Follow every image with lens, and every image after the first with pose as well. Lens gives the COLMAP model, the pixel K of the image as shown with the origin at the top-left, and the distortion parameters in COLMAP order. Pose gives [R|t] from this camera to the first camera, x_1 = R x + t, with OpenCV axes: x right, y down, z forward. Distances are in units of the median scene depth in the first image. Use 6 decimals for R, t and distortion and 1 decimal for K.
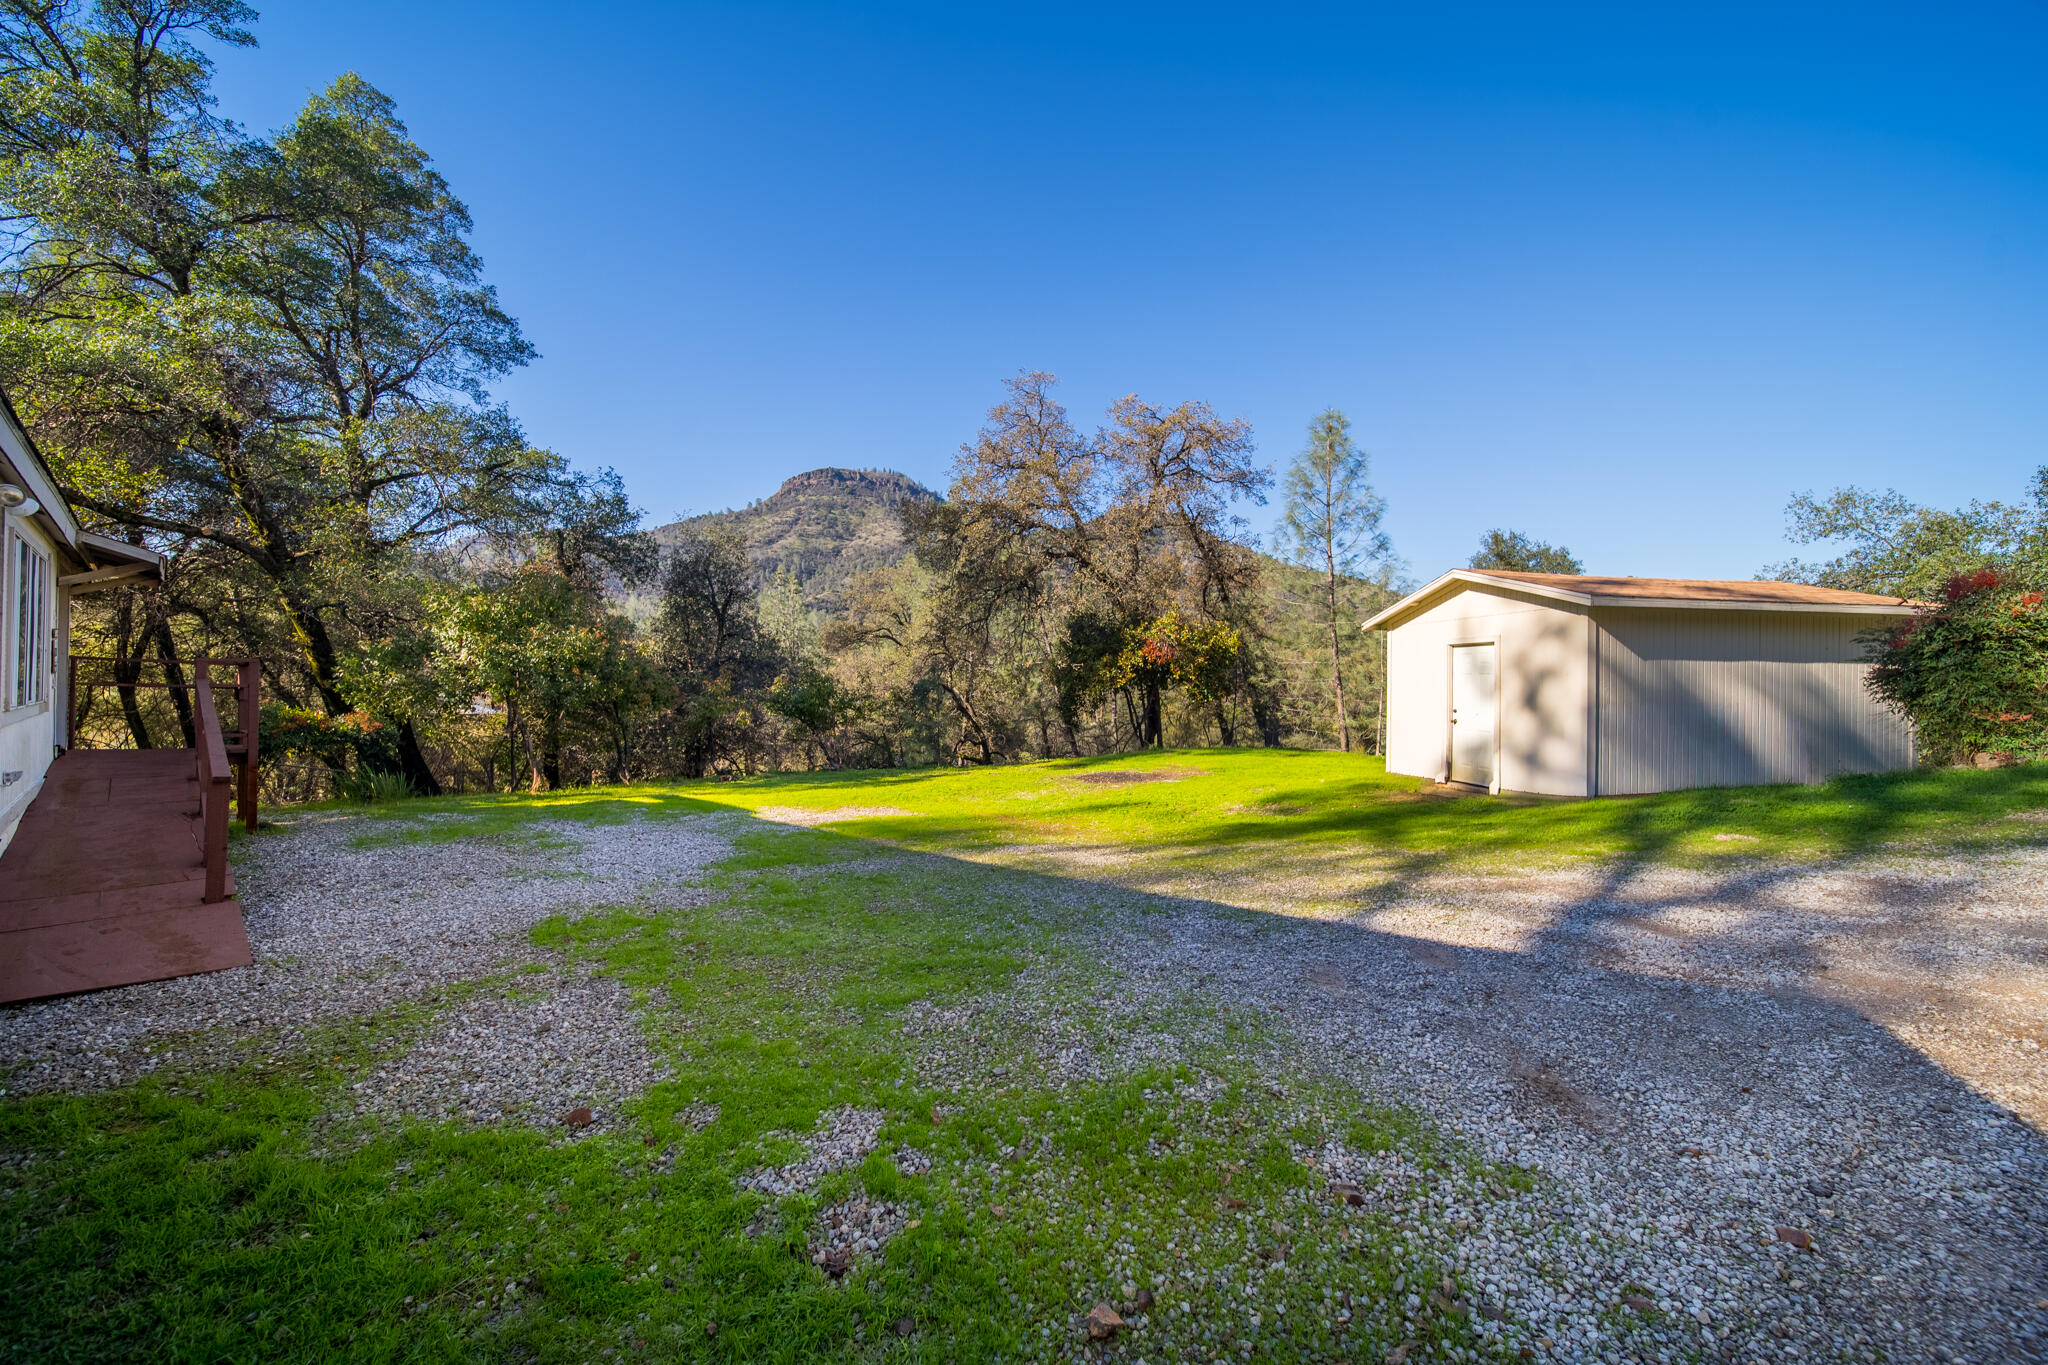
lens RADIAL K [[715.4, 0, 1034.1], [0, 715.4, 683.8], [0, 0, 1]] dist [-0.008220, -0.000191]
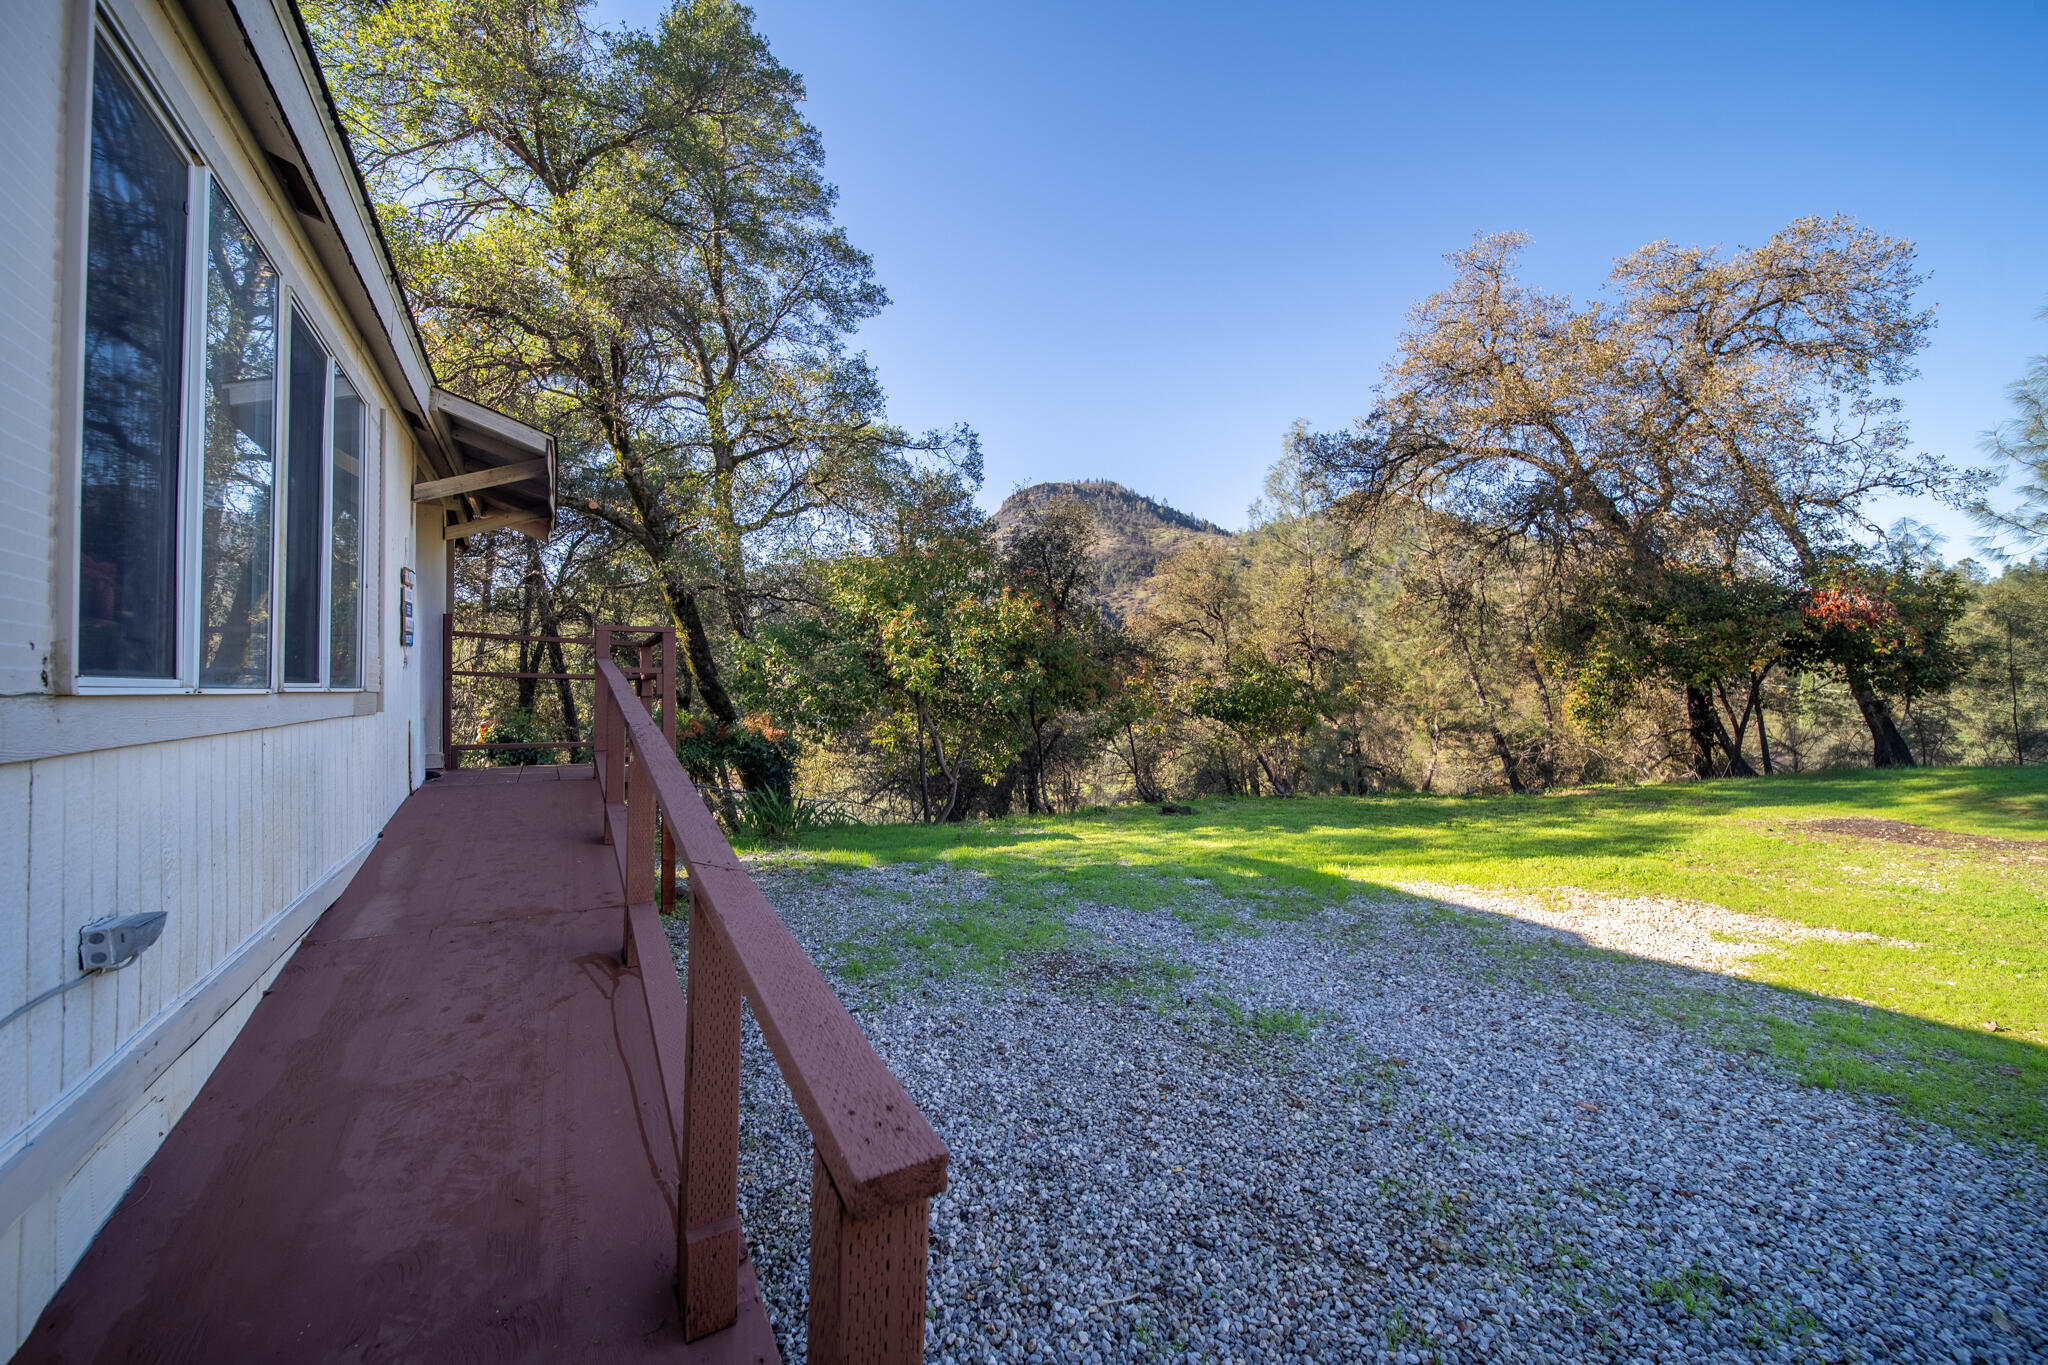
lens RADIAL K [[700.3, 0, 1033.3], [0, 700.3, 686.0], [0, 0, 1]] dist [0.000611, 0.000005]
pose [[0.958372, -0.014340, -0.285163, -0.297792], [0.013121, 0.999895, -0.006186, 0.011901], [0.285221, 0.002187, 0.958459, 0.240695]]
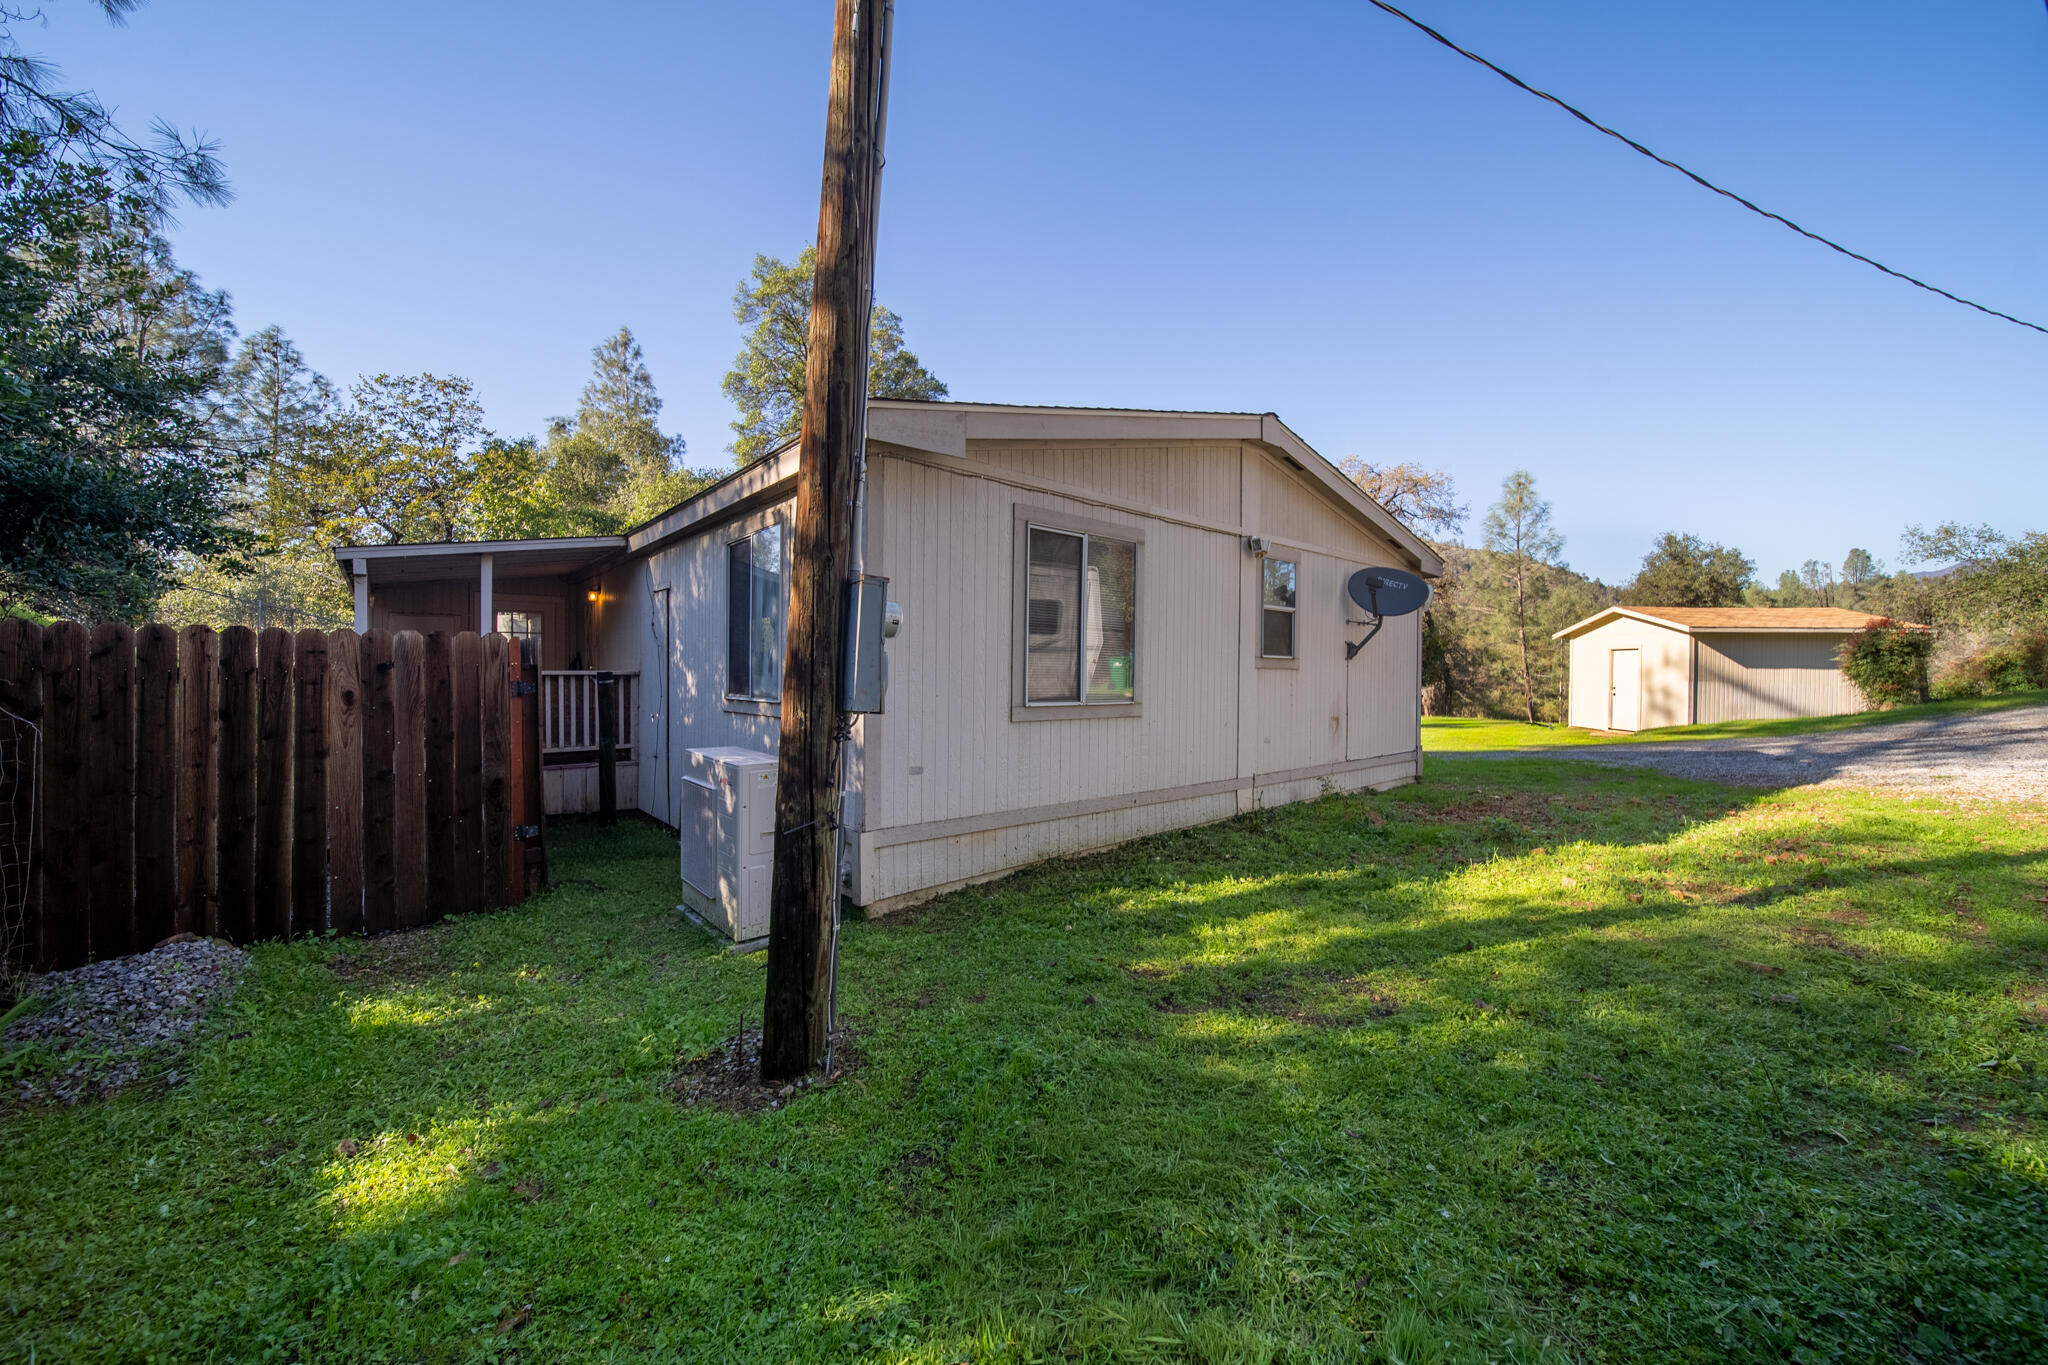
lens RADIAL K [[736.0, 0, 1033.4], [0, 736.0, 681.3], [0, 0, 1]] dist [-0.006152, -0.000174]
pose [[0.987488, -0.003869, -0.157647, -0.278651], [0.005626, 0.999927, 0.010702, -0.002807], [0.157594, -0.011455, 0.987438, -0.525215]]
